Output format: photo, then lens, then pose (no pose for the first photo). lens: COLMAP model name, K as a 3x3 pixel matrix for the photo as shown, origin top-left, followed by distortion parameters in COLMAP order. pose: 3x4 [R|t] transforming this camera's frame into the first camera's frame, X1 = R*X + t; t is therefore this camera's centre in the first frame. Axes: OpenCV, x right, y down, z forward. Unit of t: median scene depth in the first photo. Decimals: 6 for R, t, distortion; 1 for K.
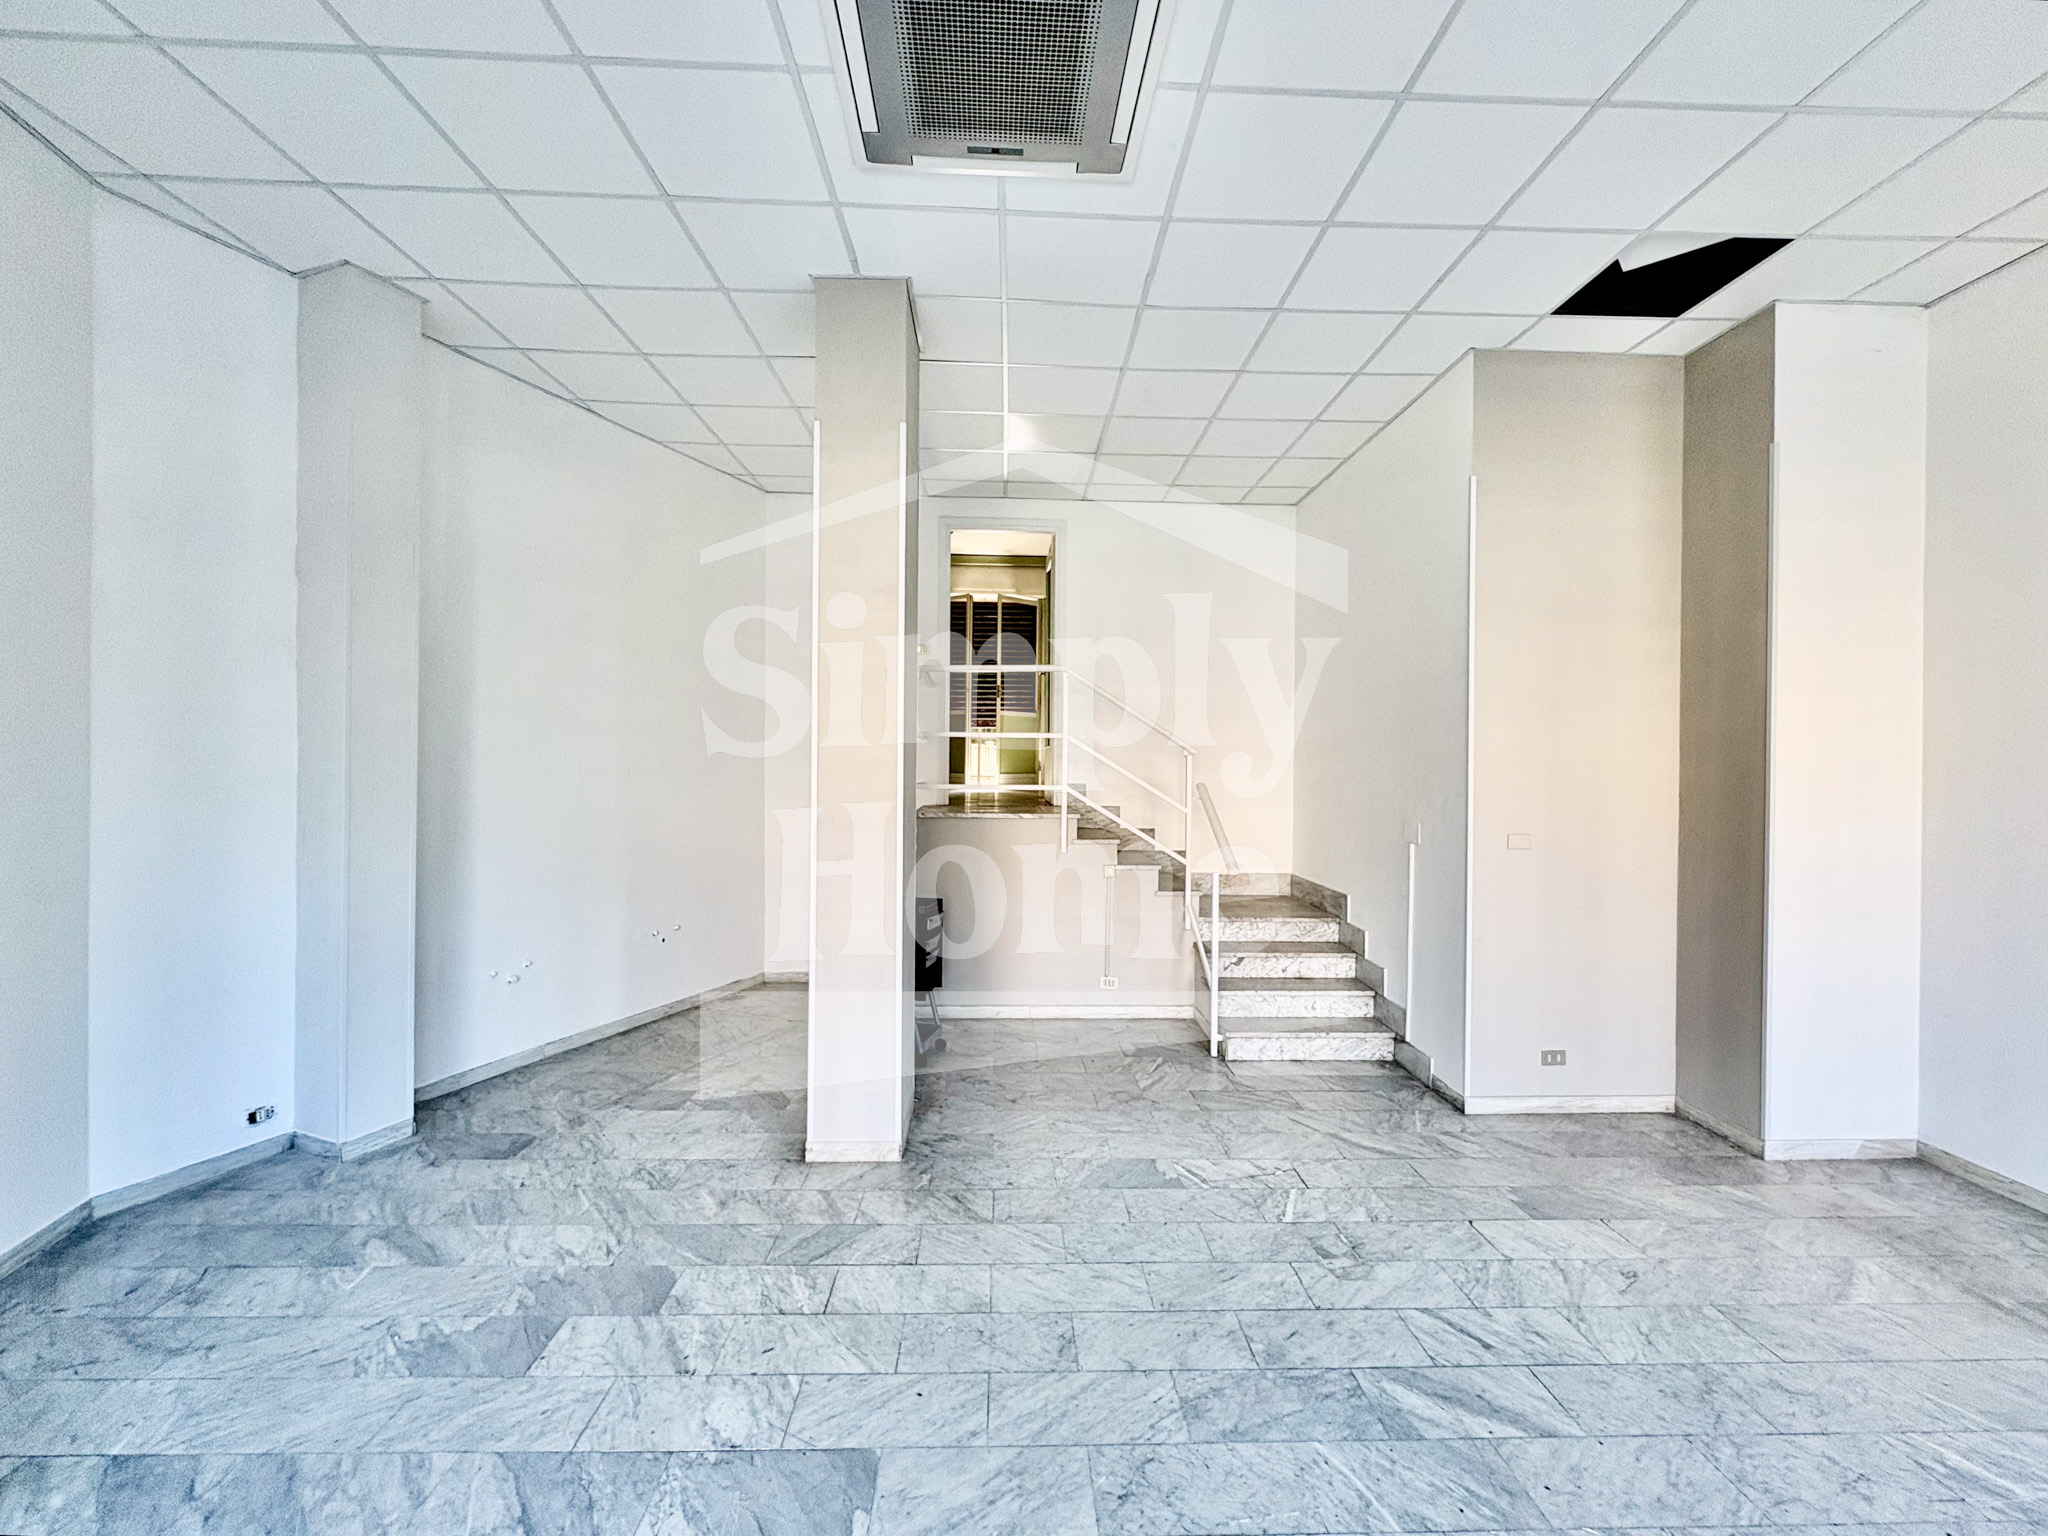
lens RADIAL K [[840.4, 0, 1033.7], [0, 840.4, 770.3], [0, 0, 1]] dist [0.001379, 0.000227]
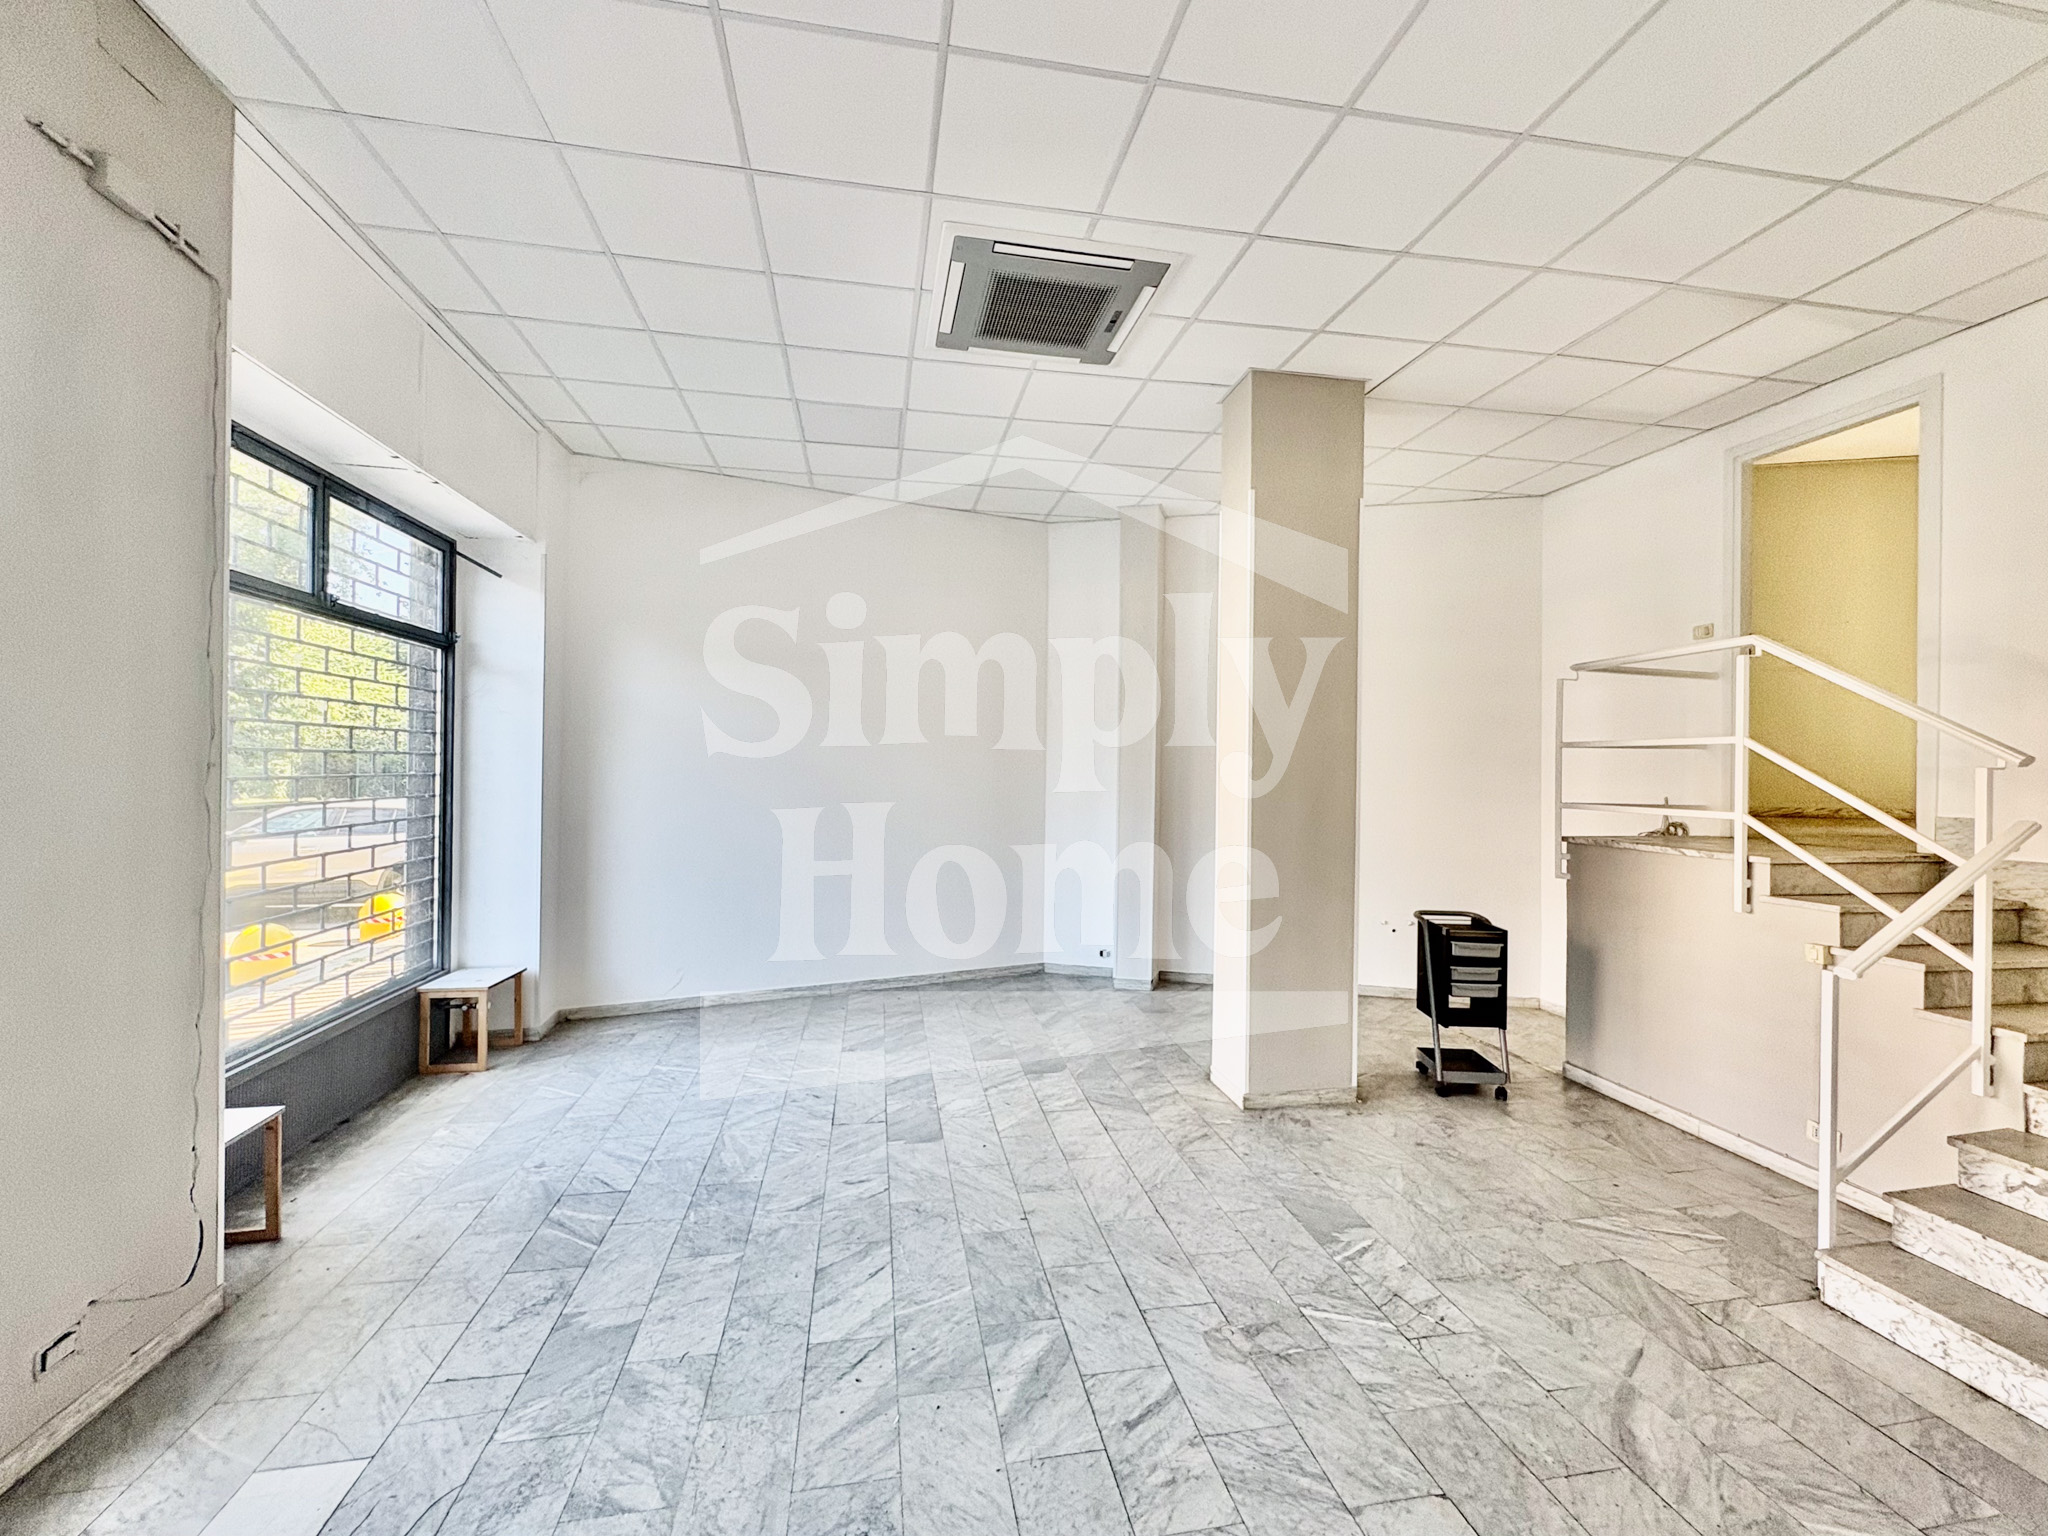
lens RADIAL K [[840.4, 0, 1030.1], [0, 840.4, 766.3], [0, 0, 1]] dist [0.001379, 0.000227]
pose [[0.149872, -0.008892, -0.988665, 1.111889], [-0.016864, 0.999791, -0.011549, 0.000022], [0.988562, 0.018403, 0.149691, 0.591961]]
